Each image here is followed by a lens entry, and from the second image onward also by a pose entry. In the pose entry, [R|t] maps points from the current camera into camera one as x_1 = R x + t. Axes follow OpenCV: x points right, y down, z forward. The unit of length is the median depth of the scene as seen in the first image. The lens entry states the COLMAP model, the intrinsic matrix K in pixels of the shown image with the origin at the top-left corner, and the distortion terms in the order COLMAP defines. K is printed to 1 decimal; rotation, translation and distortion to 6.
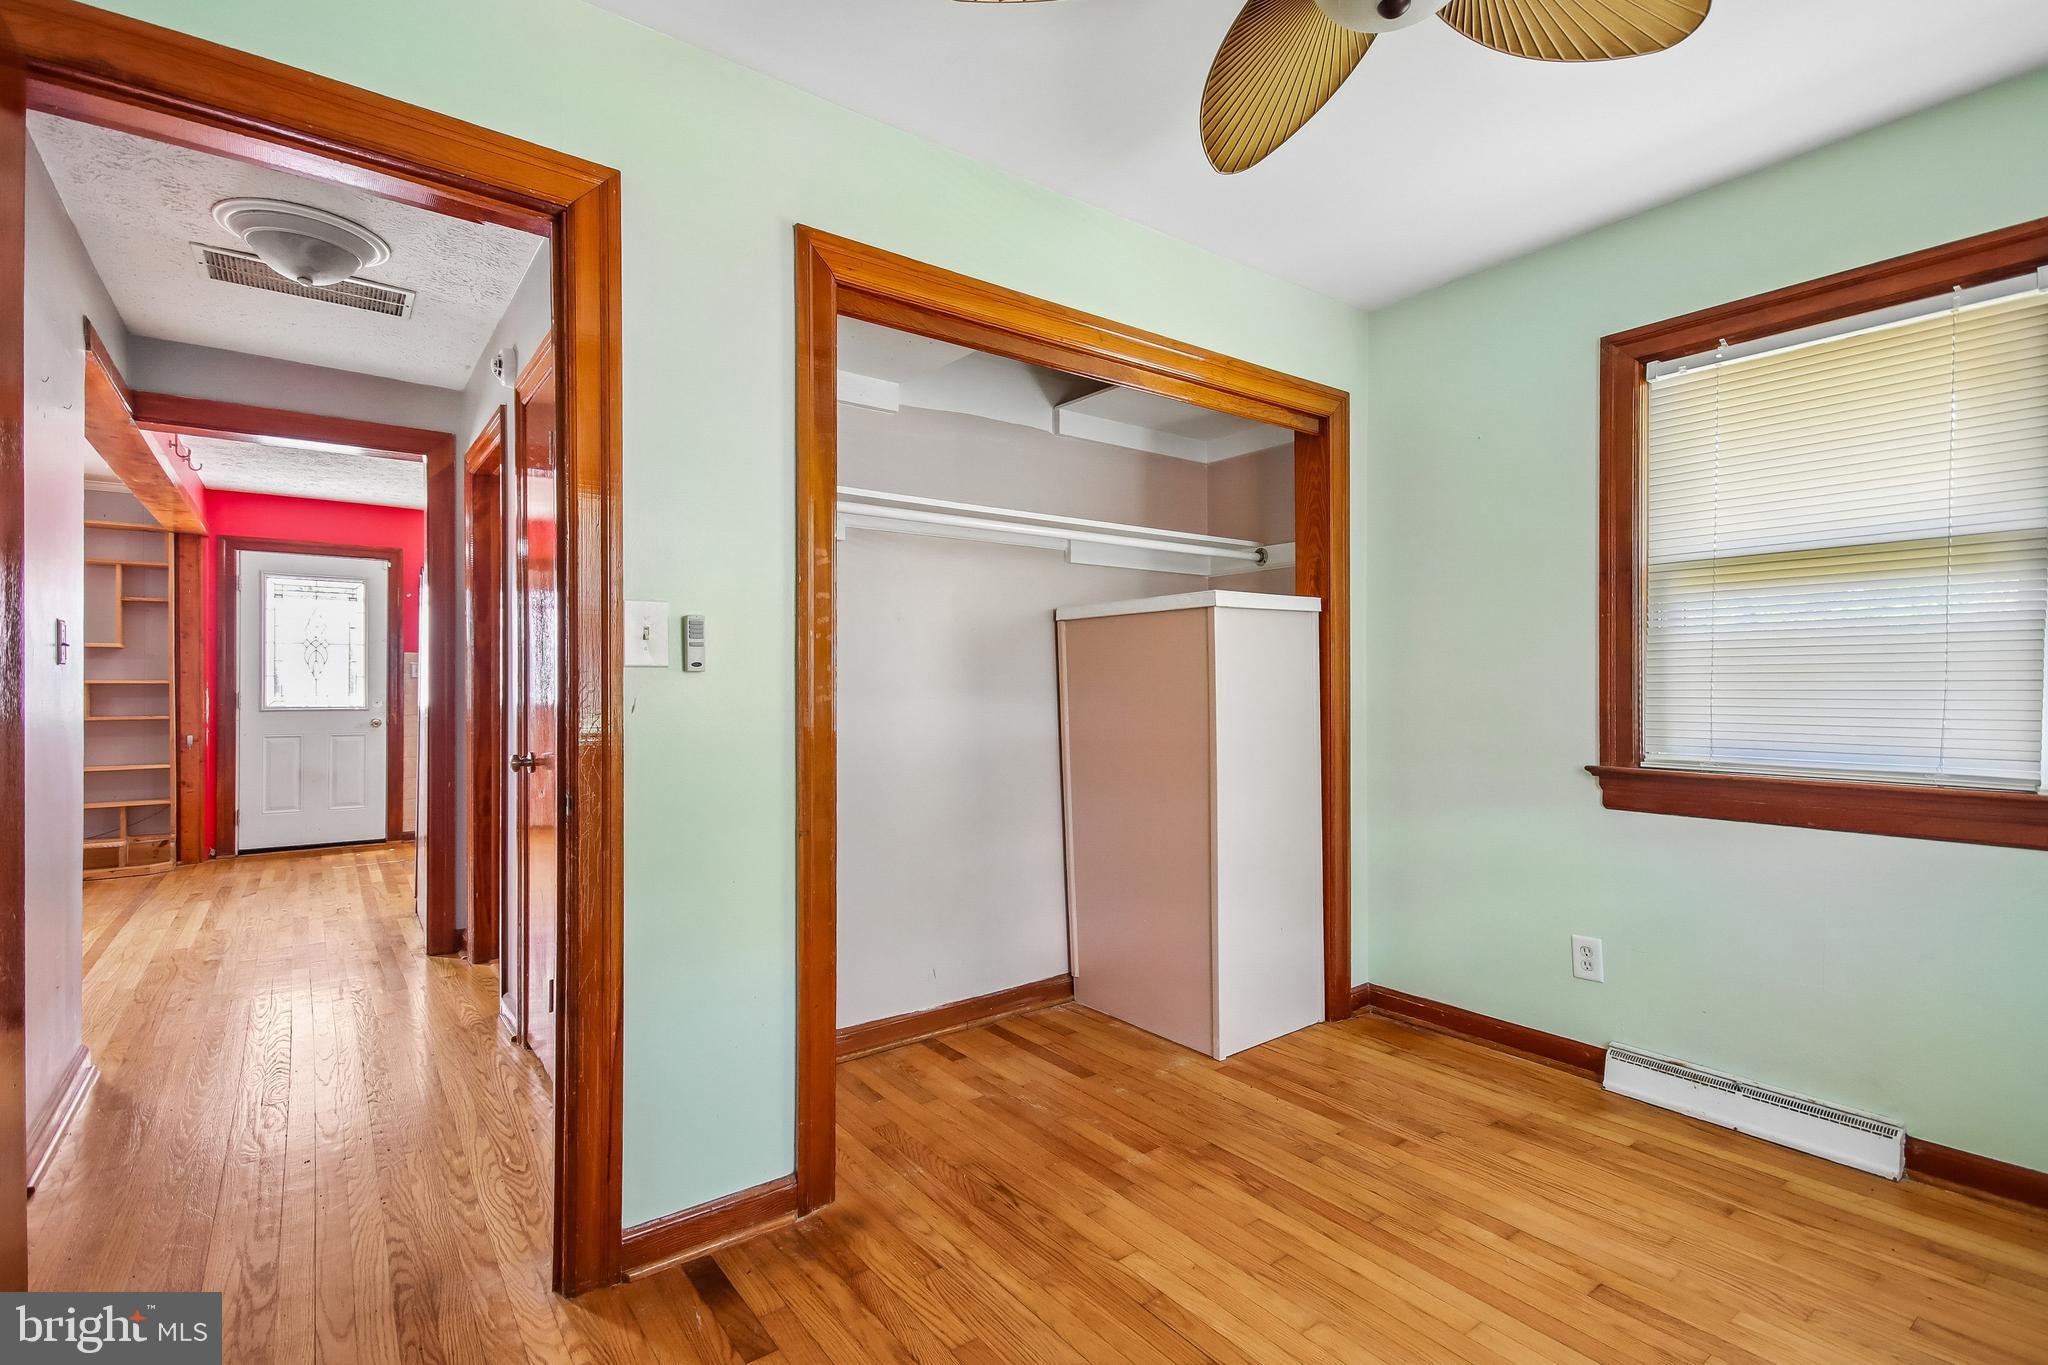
lens RADIAL K [[962.2, 0, 1051.1], [0, 962.2, 694.4], [0, 0, 1]] dist [0.012434, 0.000041]
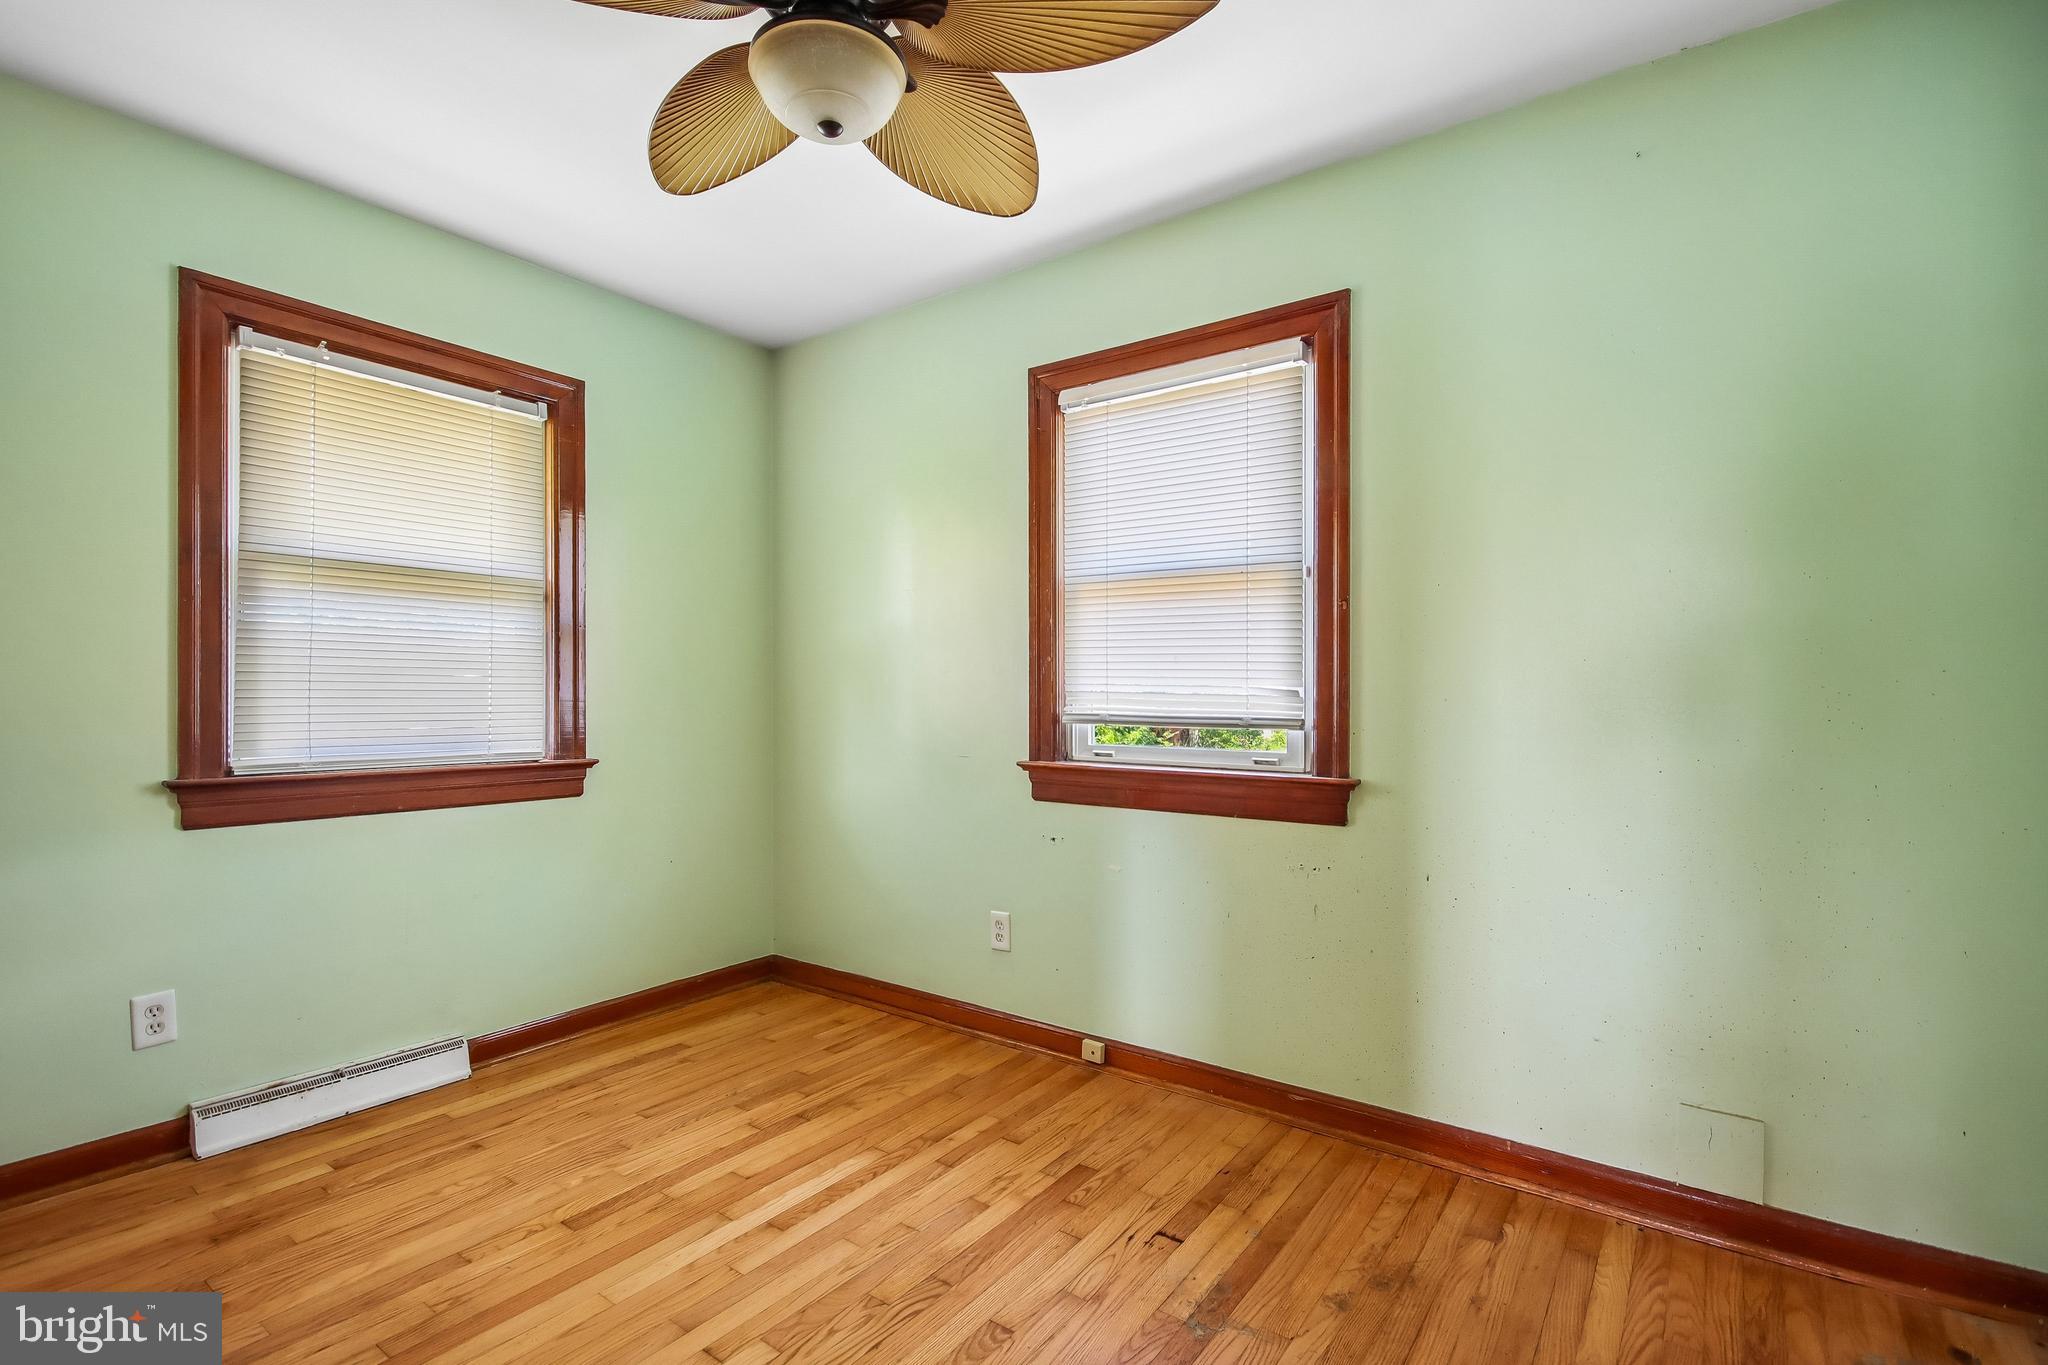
lens RADIAL K [[941.8, 0, 1022.5], [0, 941.8, 698.4], [0, 0, 1]] dist [0.012309, 0.000129]
pose [[-0.273330, -0.006881, 0.961896, -0.460978], [-0.002448, 0.999976, 0.006457, -0.004163], [-0.961917, -0.000590, -0.273340, 0.577017]]
